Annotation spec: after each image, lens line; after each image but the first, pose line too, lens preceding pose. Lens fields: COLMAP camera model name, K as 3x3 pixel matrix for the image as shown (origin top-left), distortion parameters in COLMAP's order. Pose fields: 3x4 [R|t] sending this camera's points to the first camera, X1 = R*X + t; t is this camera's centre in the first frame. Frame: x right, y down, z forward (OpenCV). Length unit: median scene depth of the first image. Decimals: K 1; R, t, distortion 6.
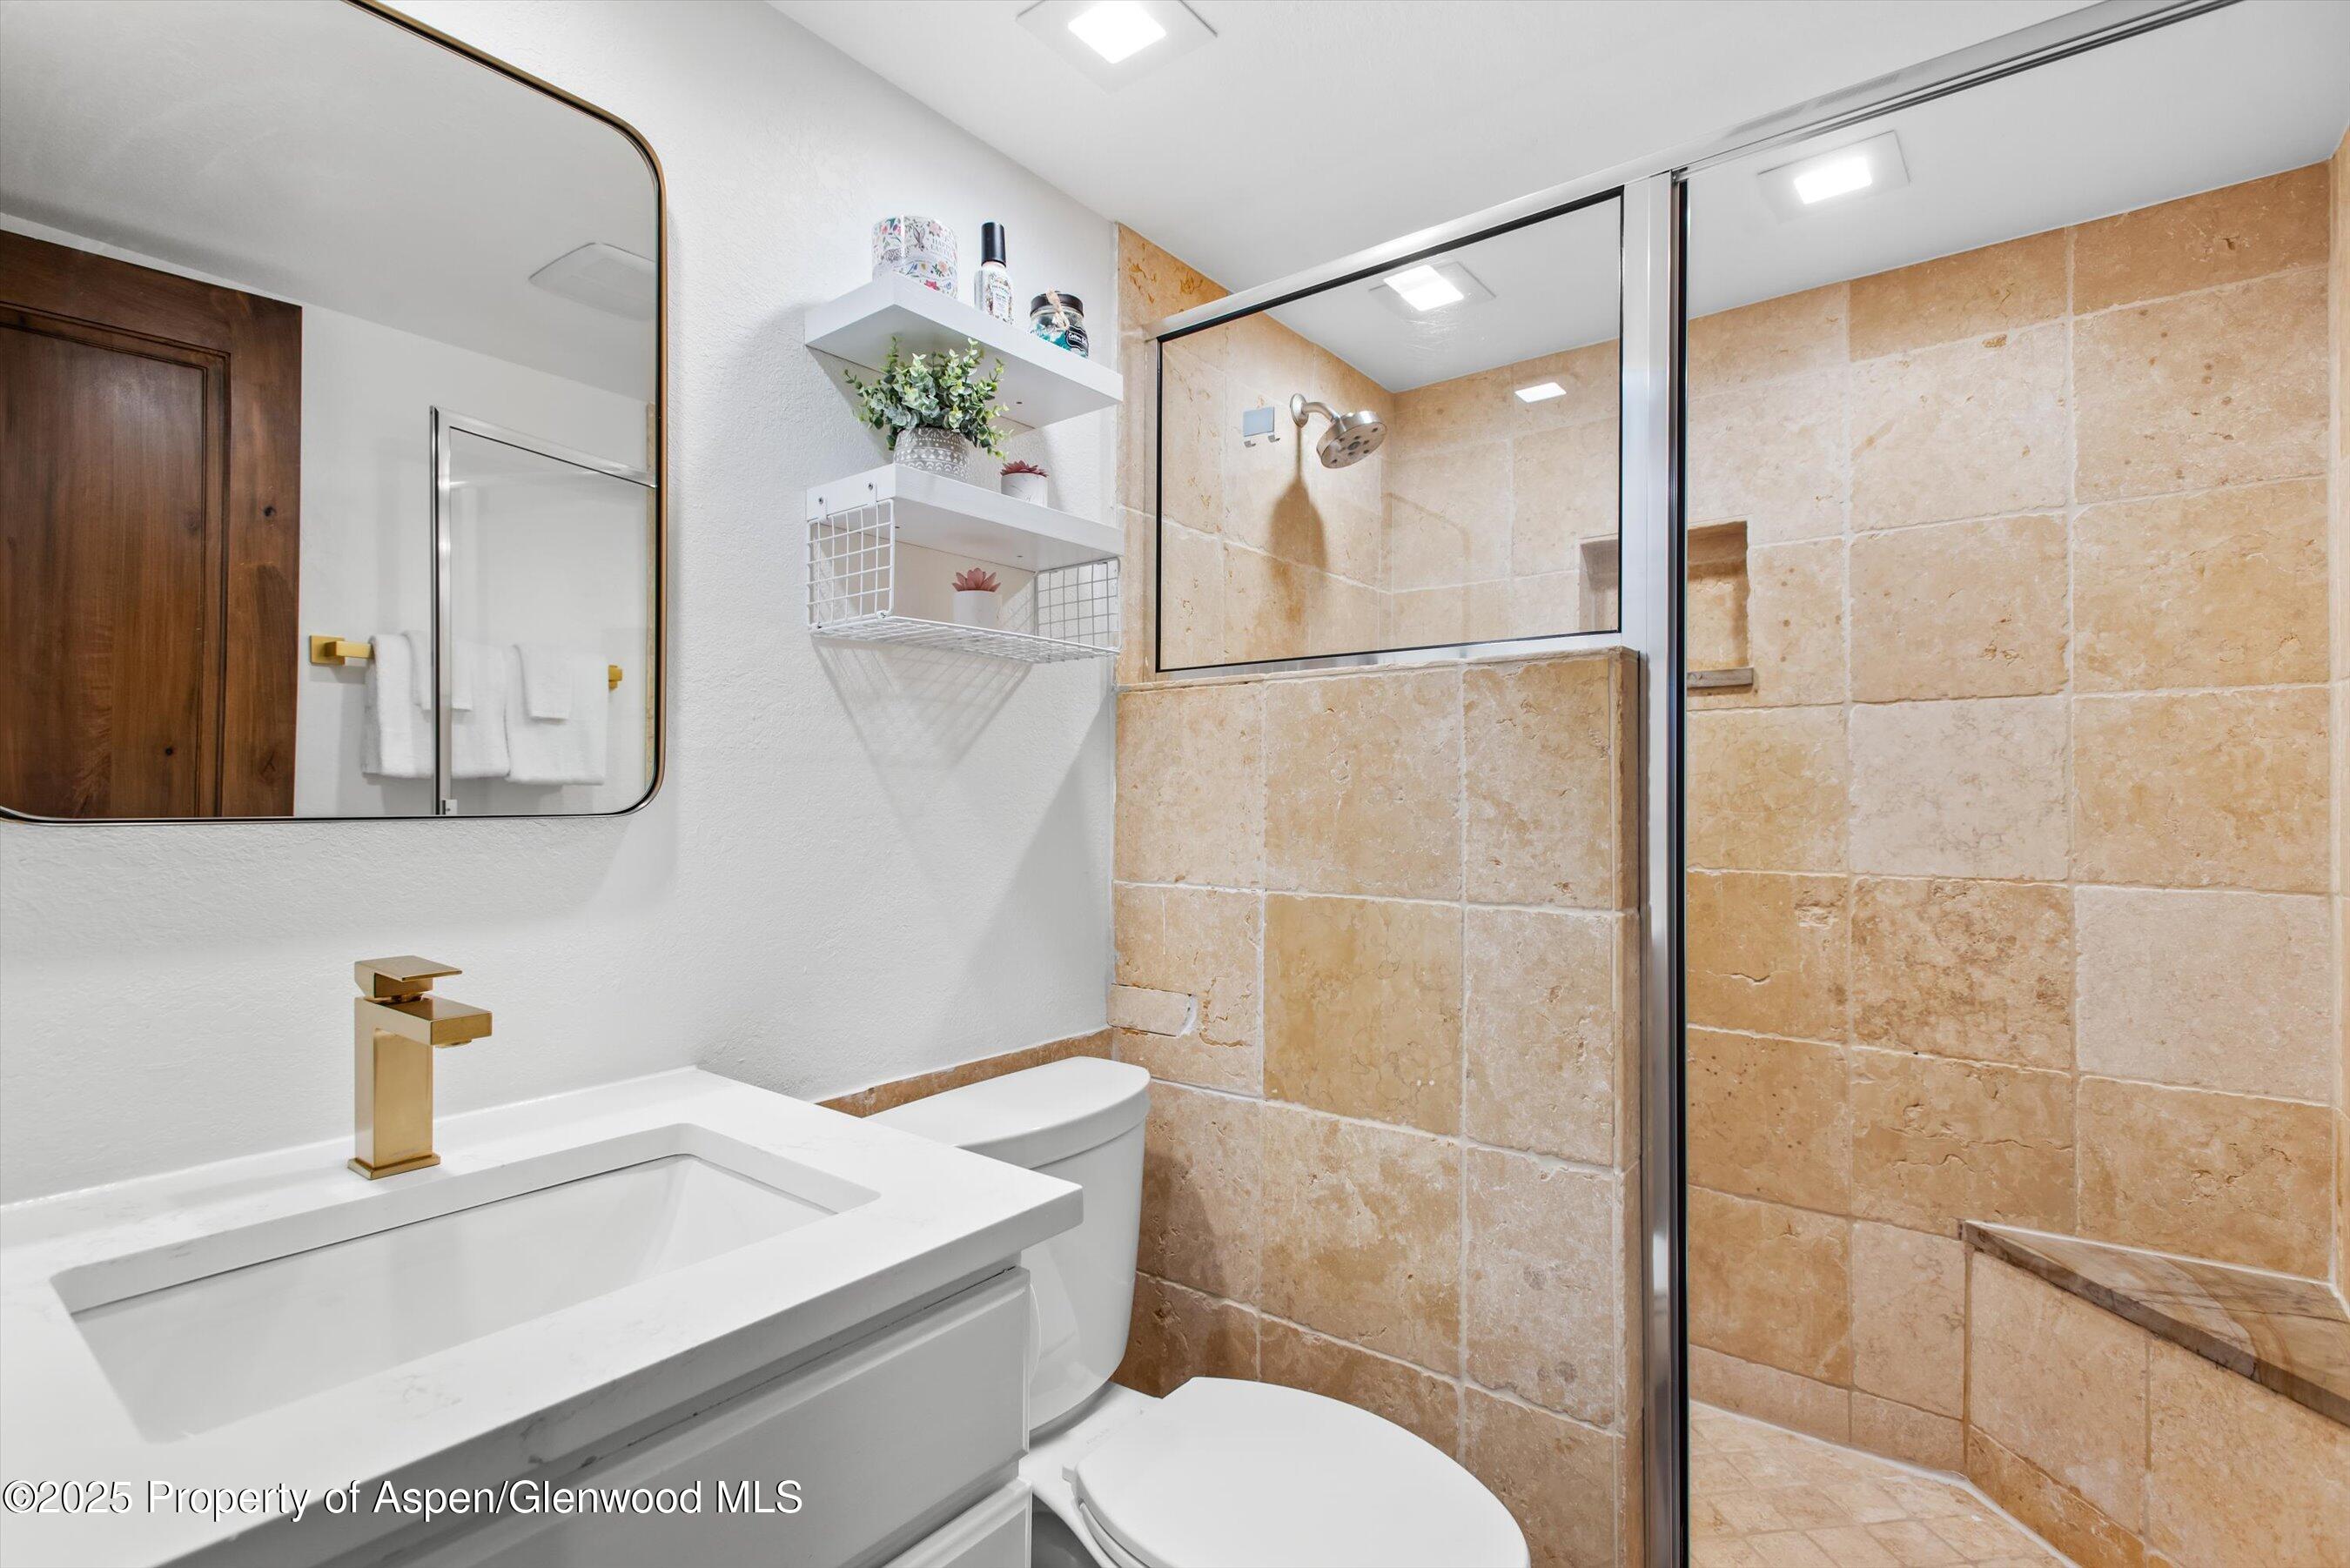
lens RADIAL K [[1097.0, 0, 1179.5], [0, 1097.0, 788.4], [0, 0, 1]] dist [0.016424, -0.000028]
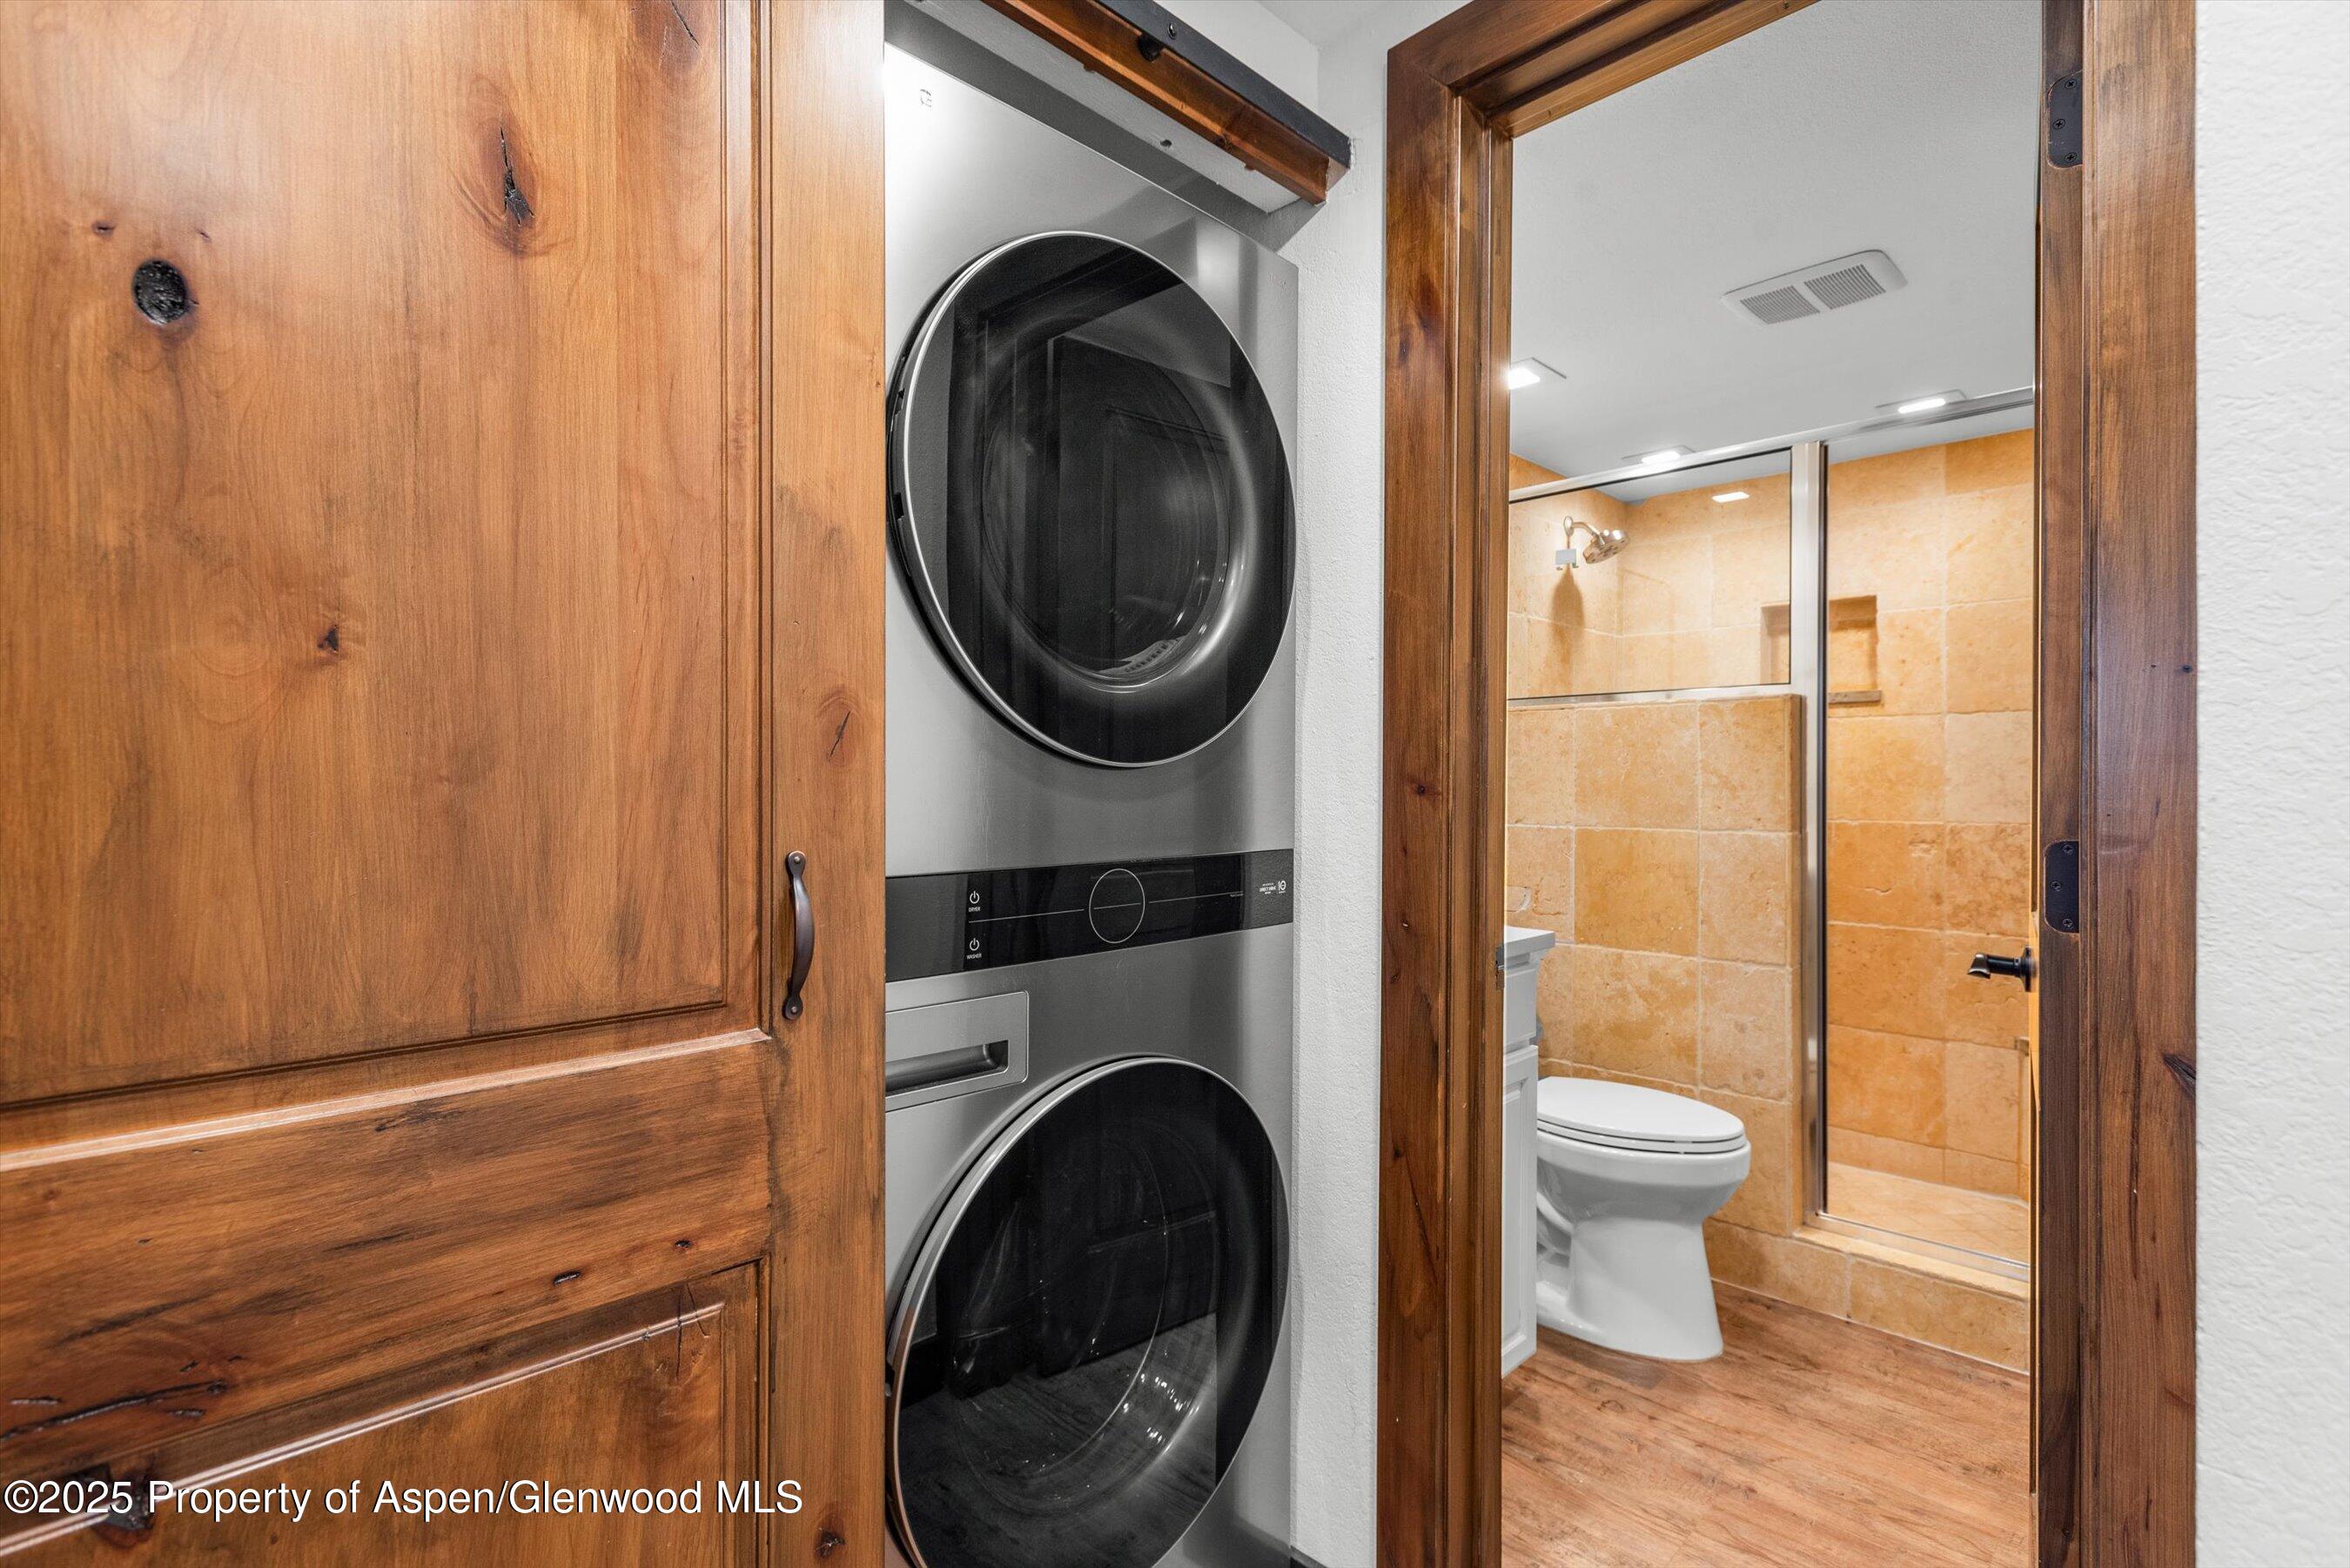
lens RADIAL K [[1097.0, 0, 1168.5], [0, 1097.0, 781.7], [0, 0, 1]] dist [0.016424, -0.000028]
pose [[0.991786, -0.002568, -0.127885, -0.299060], [0.003699, 0.999956, 0.008610, 0.002497], [0.127857, -0.009012, 0.991752, -0.730132]]
